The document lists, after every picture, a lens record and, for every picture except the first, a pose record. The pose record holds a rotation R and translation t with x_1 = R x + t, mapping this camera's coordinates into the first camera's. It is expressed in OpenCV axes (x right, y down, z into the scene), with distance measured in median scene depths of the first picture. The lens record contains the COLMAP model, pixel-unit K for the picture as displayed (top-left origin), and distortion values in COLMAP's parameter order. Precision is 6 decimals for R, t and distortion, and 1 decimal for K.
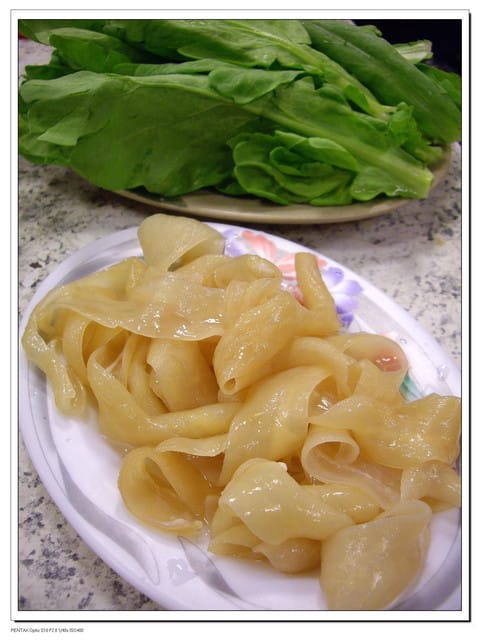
lens RADIAL K [[764.4, 0, 240.0], [0, 764.4, 320.0], [0, 0, 1]] dist [0.005298, 0.002331]
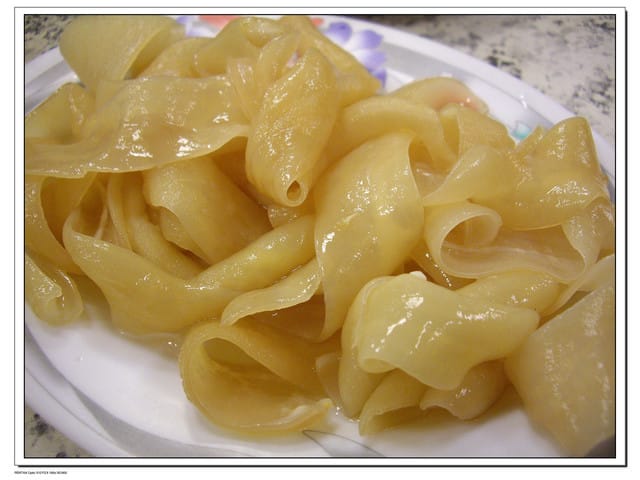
lens RADIAL K [[683.5, 0, 320.0], [0, 683.5, 240.0], [0, 0, 1]] dist [-0.020505, -0.018313]
pose [[0.923124, -0.330428, 0.196622, -0.114737], [0.310563, 0.942245, 0.125399, 0.054205], [-0.226702, -0.054695, 0.972427, 0.397101]]
